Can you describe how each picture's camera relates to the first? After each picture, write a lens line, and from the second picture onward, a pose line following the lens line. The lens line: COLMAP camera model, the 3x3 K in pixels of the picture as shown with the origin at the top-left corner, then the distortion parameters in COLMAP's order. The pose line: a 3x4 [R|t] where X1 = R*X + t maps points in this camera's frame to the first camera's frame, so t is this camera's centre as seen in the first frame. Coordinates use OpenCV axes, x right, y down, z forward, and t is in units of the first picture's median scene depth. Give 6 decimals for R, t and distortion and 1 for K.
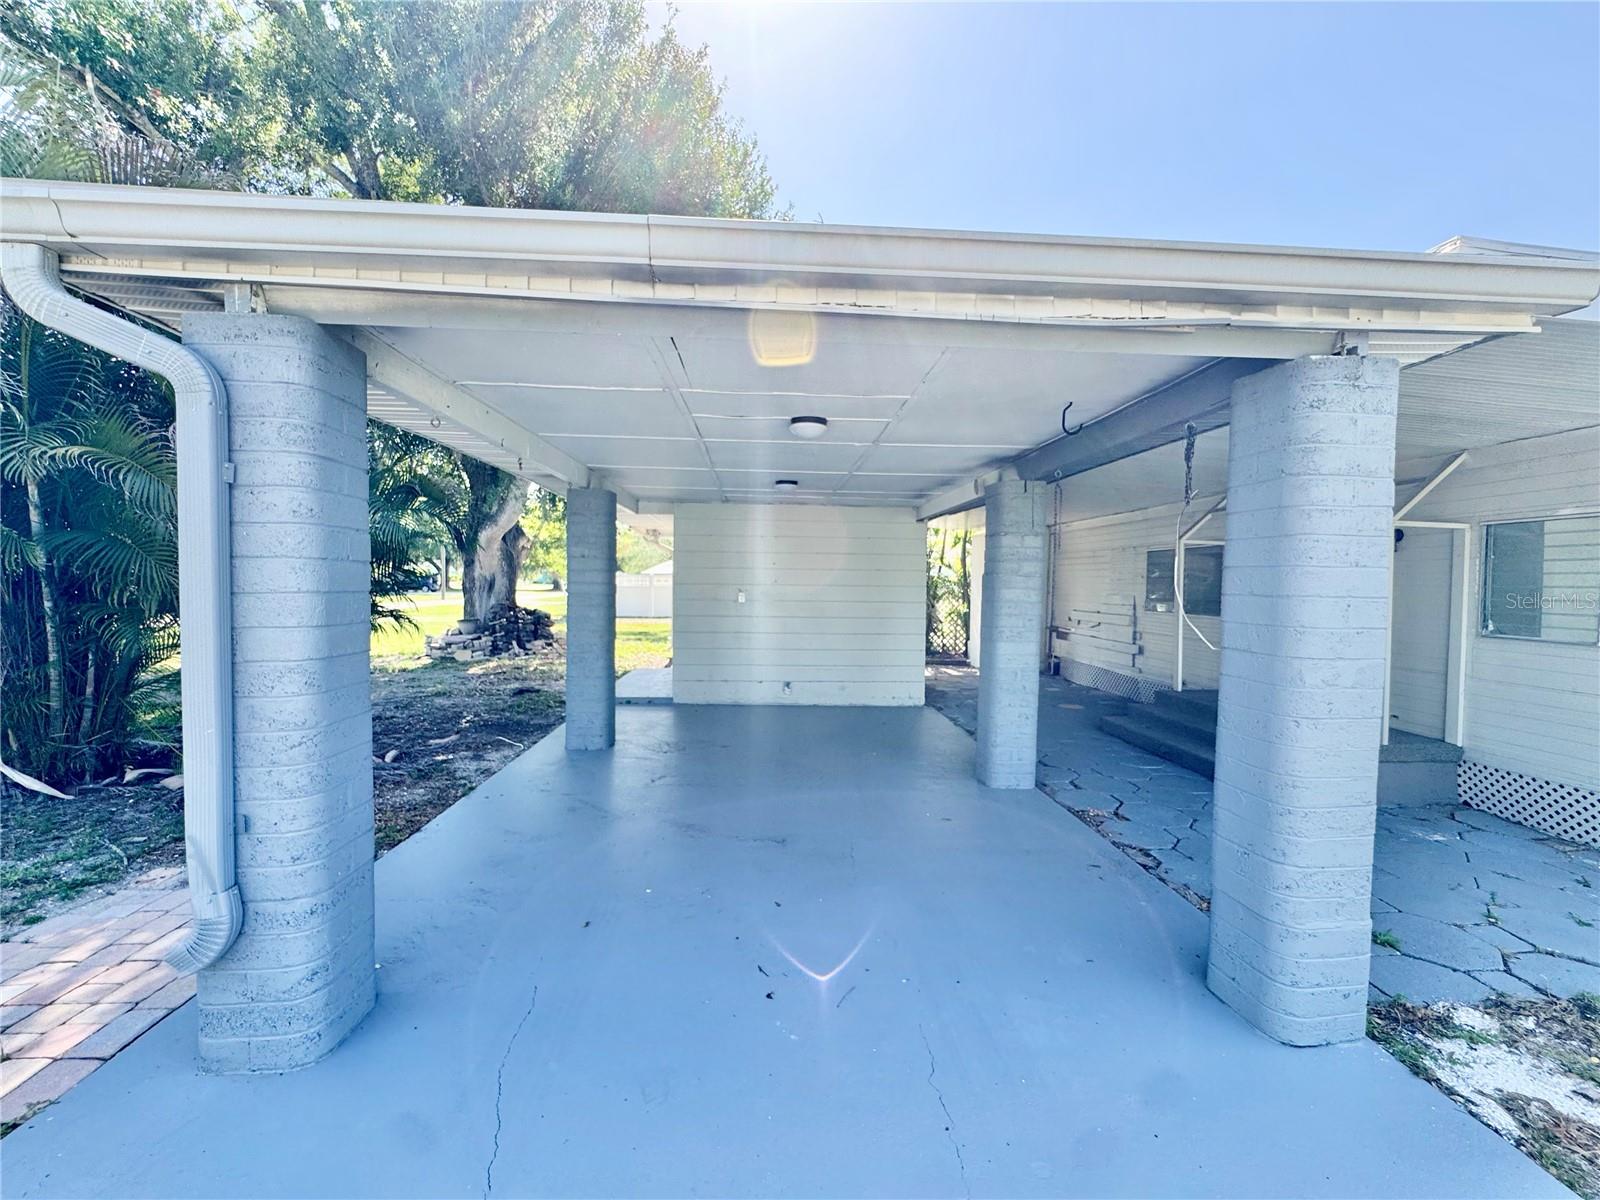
lens RADIAL K [[641.4, 0, 791.3], [0, 641.4, 602.0], [0, 0, 1]] dist [-0.004989, 0.001131]
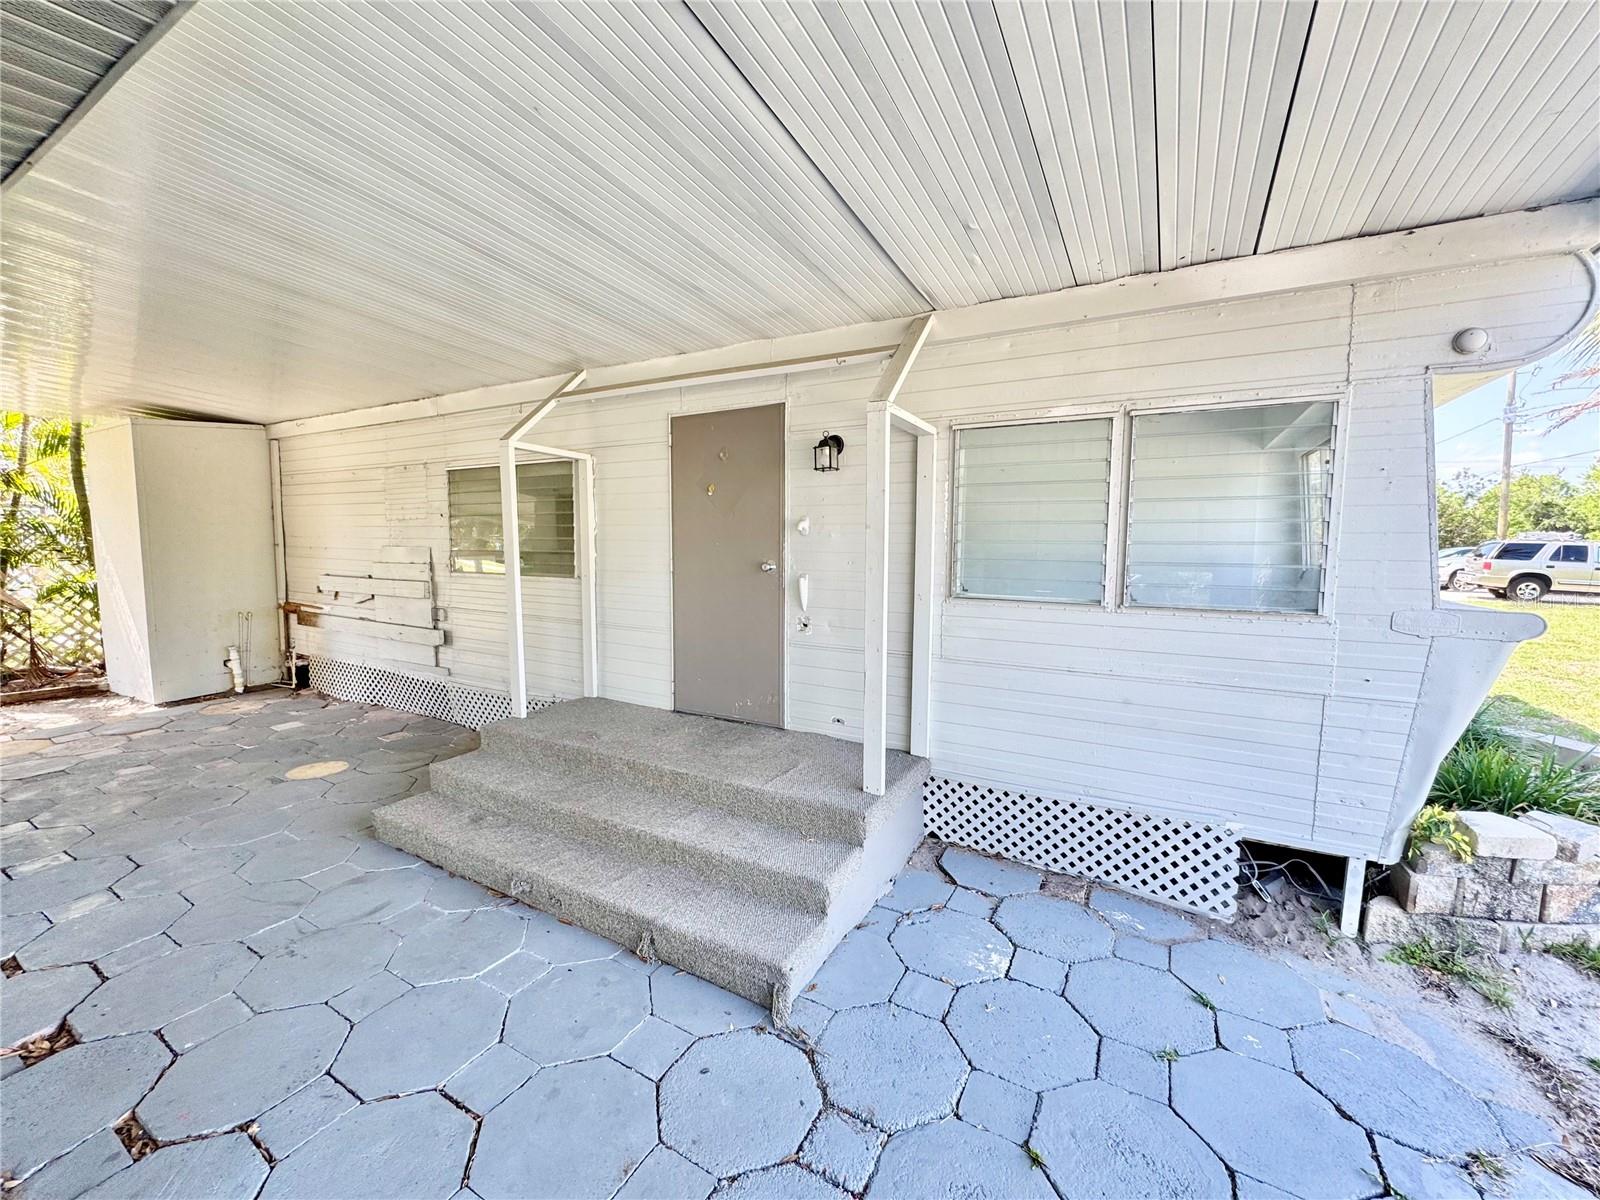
lens RADIAL K [[641.4, 0, 808.5], [0, 641.4, 594.7], [0, 0, 1]] dist [-0.004989, 0.001131]
pose [[0.525493, -0.080137, 0.847015, 0.222403], [0.026276, 0.996608, 0.077989, -0.002745], [-0.850392, -0.018727, 0.525817, 0.405162]]
